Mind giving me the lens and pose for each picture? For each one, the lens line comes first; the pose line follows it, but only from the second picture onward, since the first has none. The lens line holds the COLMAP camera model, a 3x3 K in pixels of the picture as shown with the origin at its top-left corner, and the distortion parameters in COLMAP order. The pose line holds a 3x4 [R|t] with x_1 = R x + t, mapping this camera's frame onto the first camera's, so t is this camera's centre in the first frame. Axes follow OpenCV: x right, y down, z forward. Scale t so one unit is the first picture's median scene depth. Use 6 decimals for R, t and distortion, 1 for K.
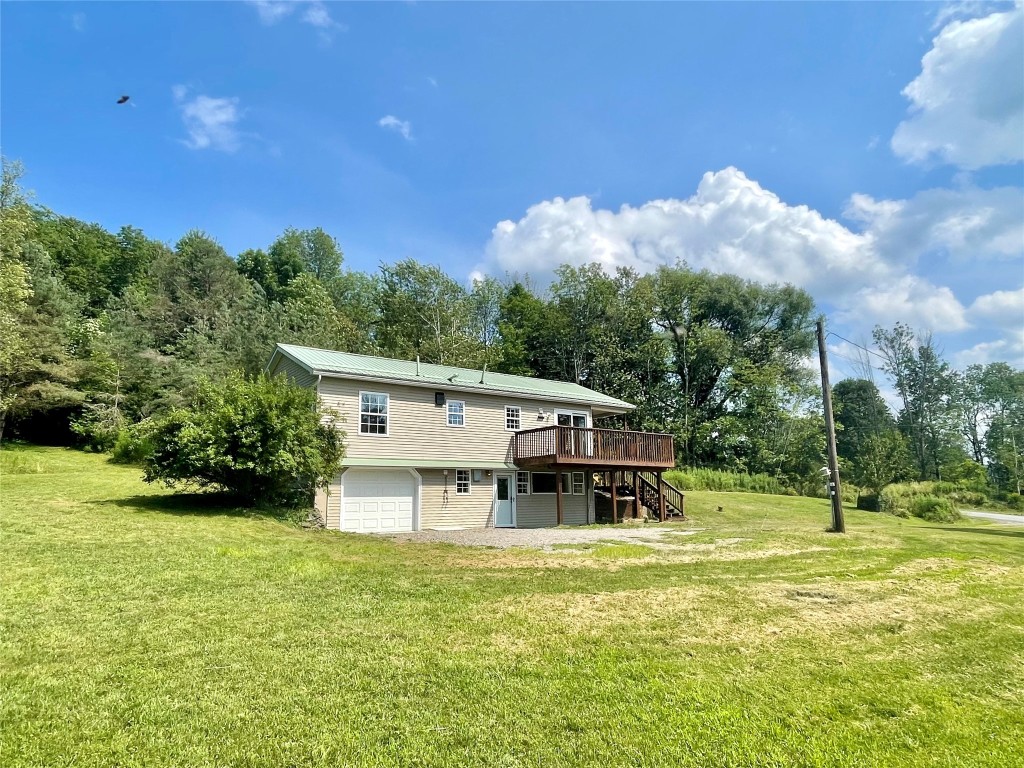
lens RADIAL K [[633.3, 0, 512.0], [0, 633.3, 384.0], [0, 0, 1]] dist [-0.000190, 0.000070]
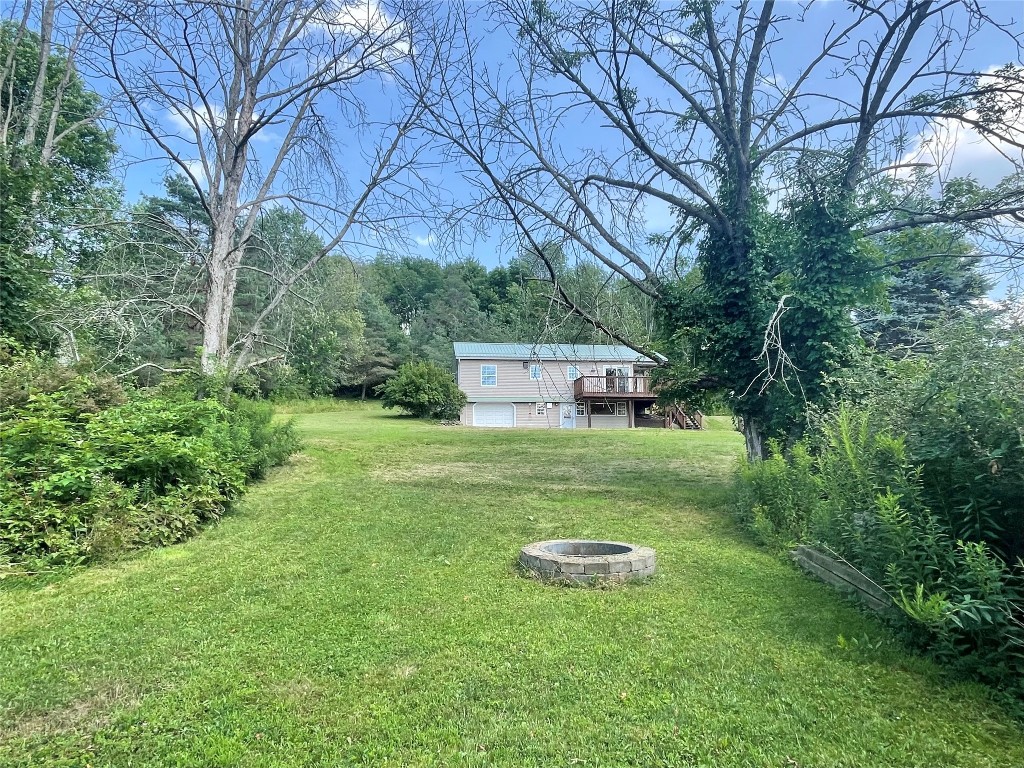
lens RADIAL K [[593.7, 0, 512.0], [0, 593.7, 384.0], [0, 0, 1]] dist [0.000107, 0.000146]
pose [[0.866668, -0.046846, -0.496682, 0.635232], [0.084735, 0.994938, 0.054015, -0.016091], [0.491637, -0.088899, 0.866250, -0.484404]]
